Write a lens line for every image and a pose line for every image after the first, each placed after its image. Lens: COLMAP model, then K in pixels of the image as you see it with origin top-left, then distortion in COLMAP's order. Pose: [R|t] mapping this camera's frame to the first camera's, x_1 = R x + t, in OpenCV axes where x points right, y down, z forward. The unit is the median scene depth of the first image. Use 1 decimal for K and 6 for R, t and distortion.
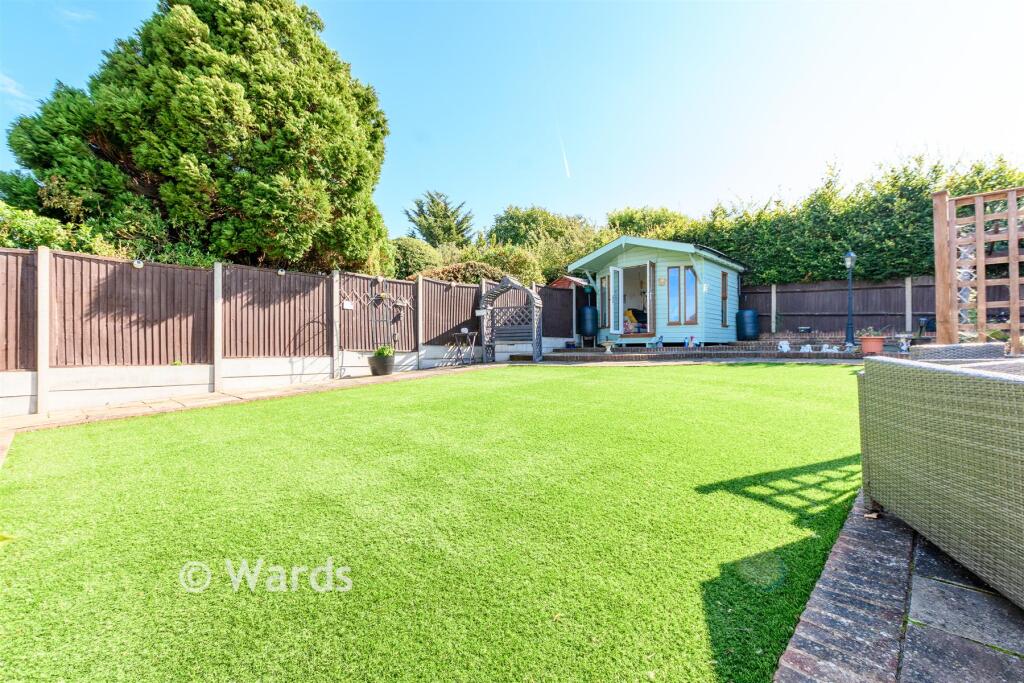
lens RADIAL K [[441.4, 0, 512.0], [0, 441.4, 341.5], [0, 0, 1]] dist [0.000880, 0.000054]
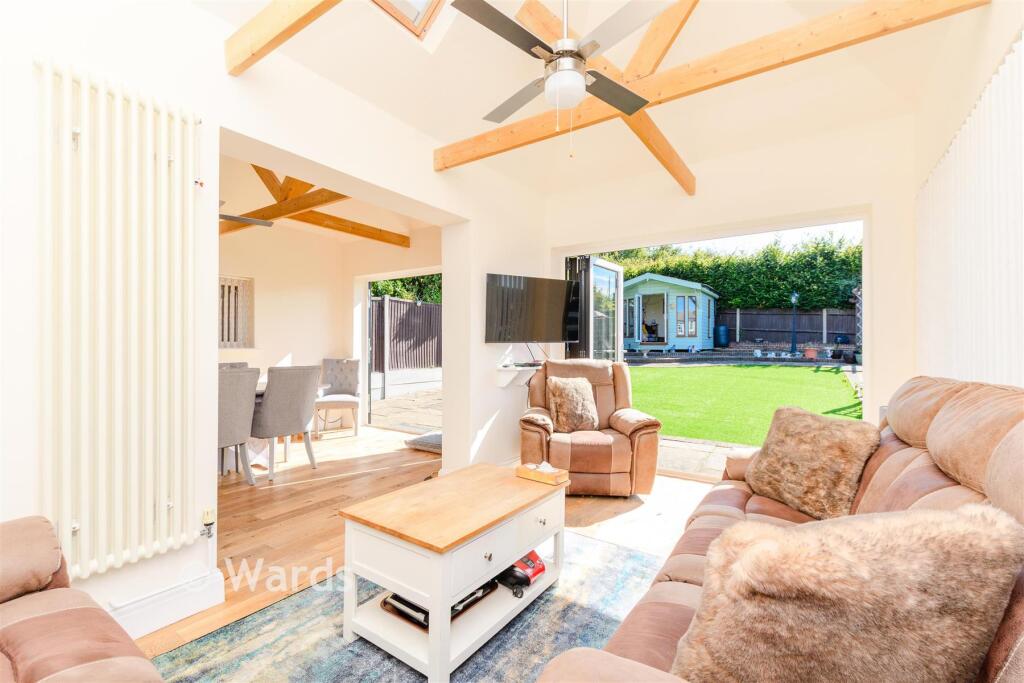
lens RADIAL K [[441.4, 0, 512.0], [0, 441.4, 341.5], [0, 0, 1]] dist [0.000880, 0.000054]
pose [[0.984744, 0.006806, 0.173877, -0.429338], [-0.008314, 0.999934, 0.007946, -0.030499], [-0.173811, -0.009270, 0.984735, -0.322784]]
